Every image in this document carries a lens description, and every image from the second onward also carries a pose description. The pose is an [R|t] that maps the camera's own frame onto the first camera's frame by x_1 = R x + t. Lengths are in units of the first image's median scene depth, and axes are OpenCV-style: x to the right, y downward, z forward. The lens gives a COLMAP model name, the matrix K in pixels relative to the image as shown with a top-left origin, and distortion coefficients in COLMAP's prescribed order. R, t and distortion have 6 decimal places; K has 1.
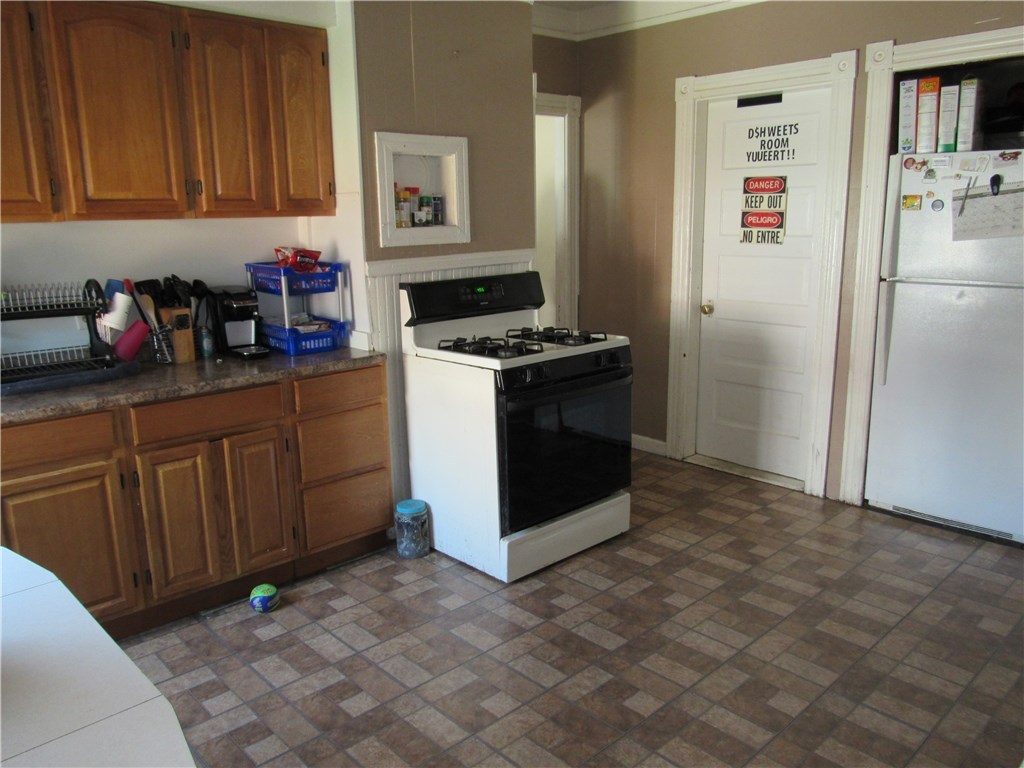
lens RADIAL K [[774.9, 0, 516.9], [0, 774.9, 382.7], [0, 0, 1]] dist [-0.050727, 0.019756]
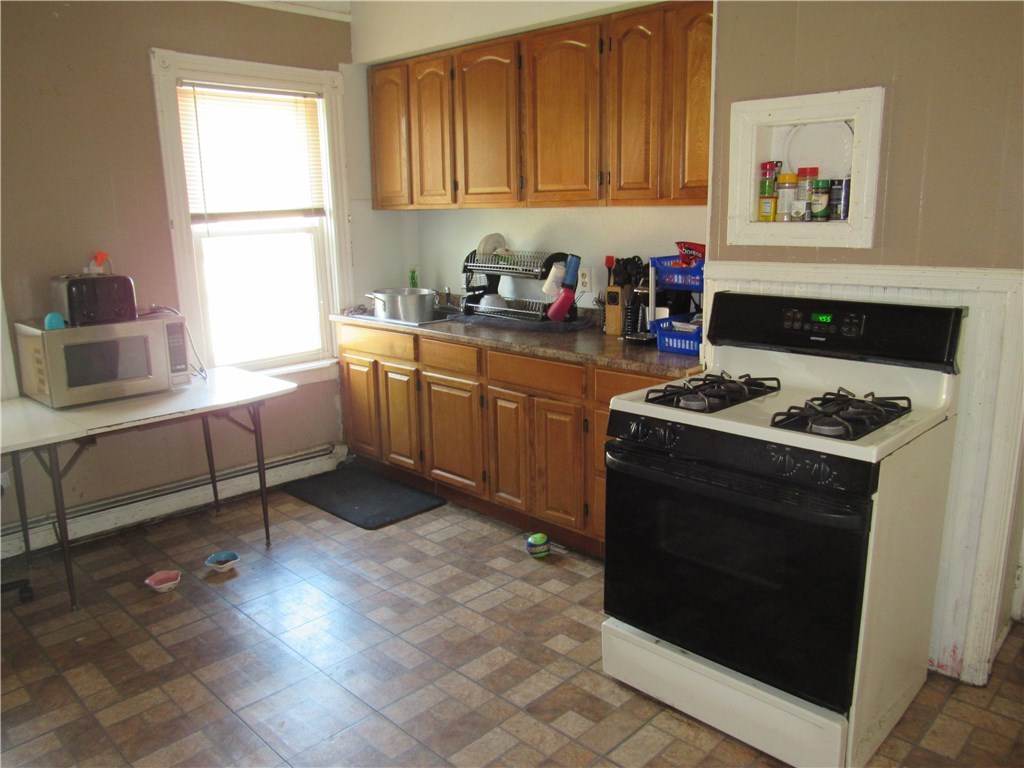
lens RADIAL K [[774.9, 0, 516.9], [0, 774.9, 382.7], [0, 0, 1]] dist [-0.050727, 0.019756]
pose [[0.051480, 0.233327, -0.971035, 0.697644], [-0.201792, 0.954698, 0.218703, -0.184589], [0.978074, 0.184689, 0.096231, 0.795746]]
